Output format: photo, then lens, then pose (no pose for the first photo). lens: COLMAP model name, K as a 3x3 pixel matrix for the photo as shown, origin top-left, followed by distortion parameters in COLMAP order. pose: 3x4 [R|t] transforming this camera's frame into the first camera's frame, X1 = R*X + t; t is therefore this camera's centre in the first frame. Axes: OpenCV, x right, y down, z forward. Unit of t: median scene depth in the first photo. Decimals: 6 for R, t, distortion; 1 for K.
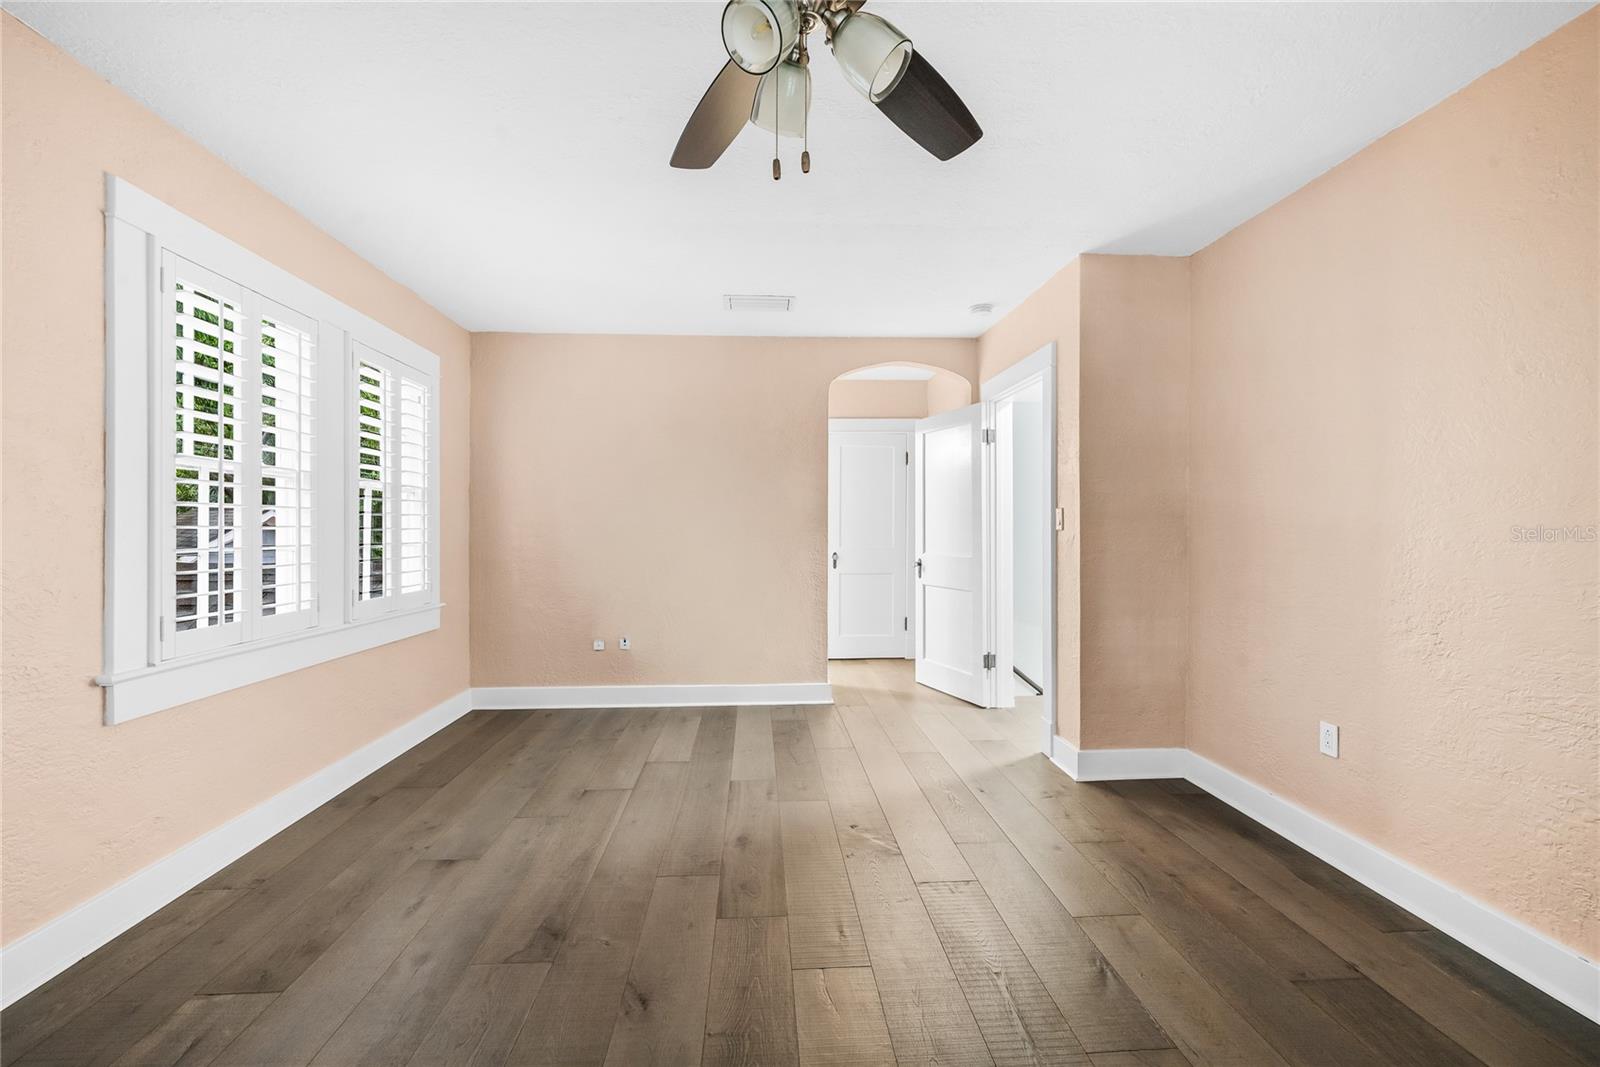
lens RADIAL K [[654.6, 0, 807.4], [0, 654.6, 525.2], [0, 0, 1]] dist [0.000327, -0.000008]
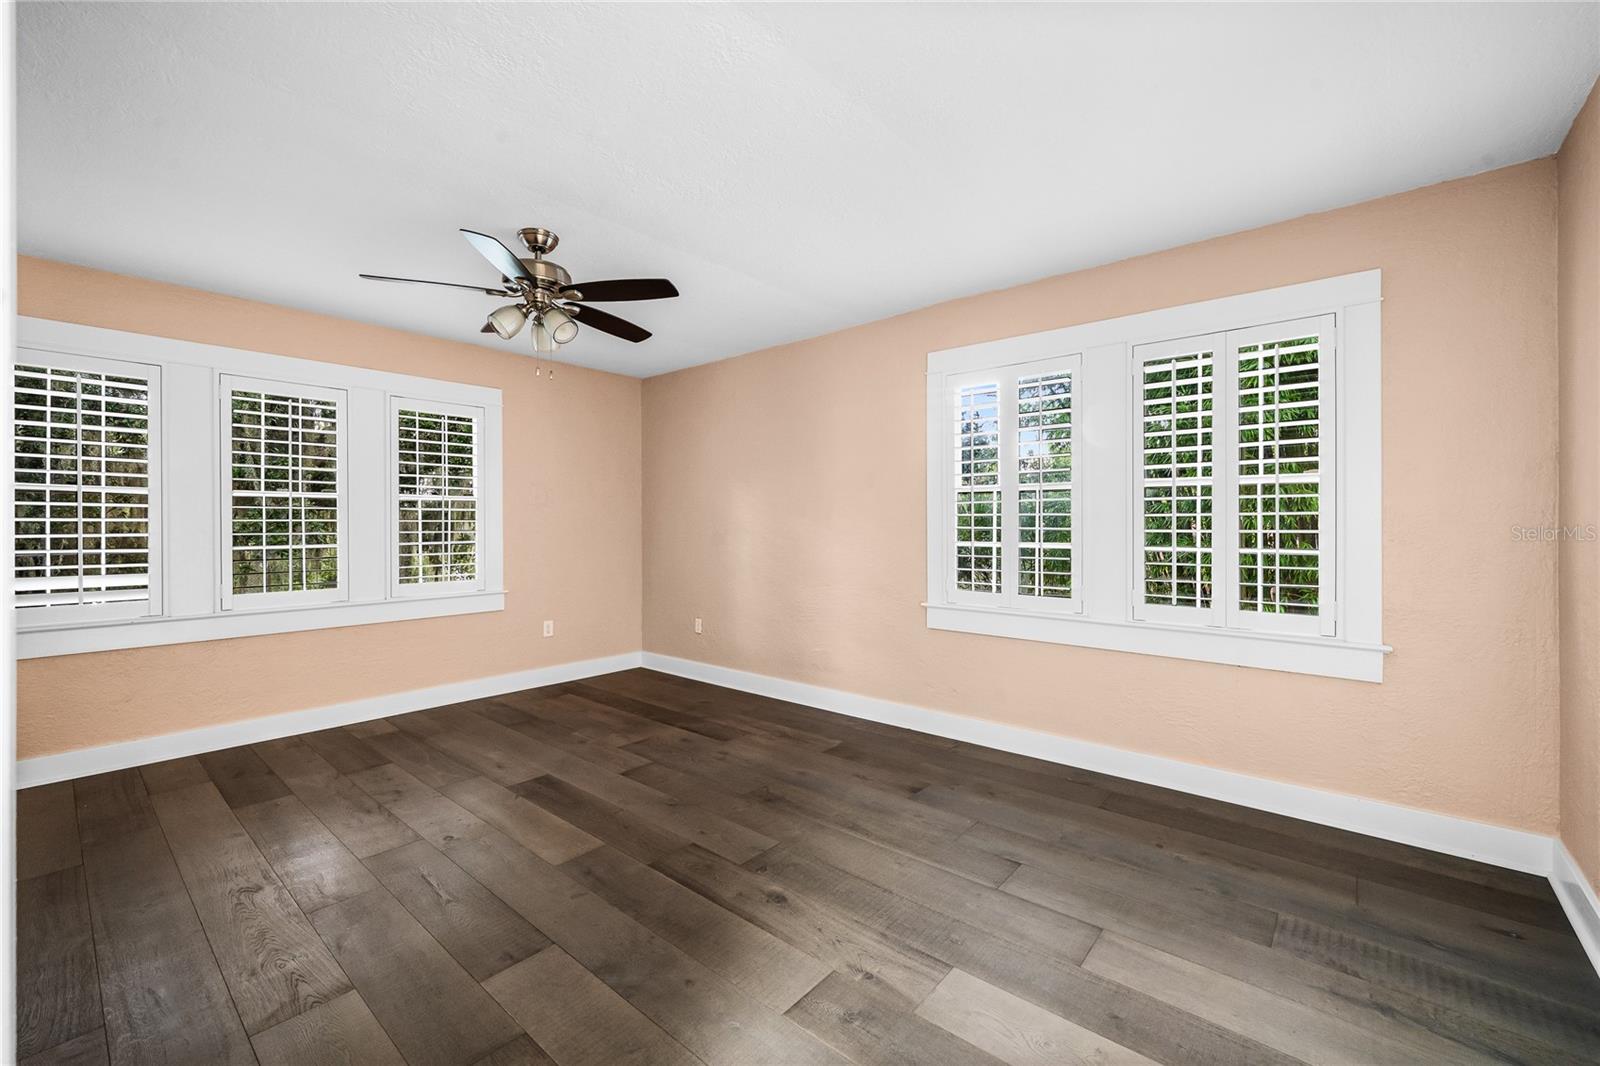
lens RADIAL K [[654.6, 0, 807.4], [0, 654.6, 528.1], [0, 0, 1]] dist [0.000327, -0.000008]
pose [[-0.705833, -0.004925, -0.708361, 0.419583], [0.001140, 0.999967, -0.008089, 0.007702], [0.708377, -0.006518, -0.705804, 1.435383]]
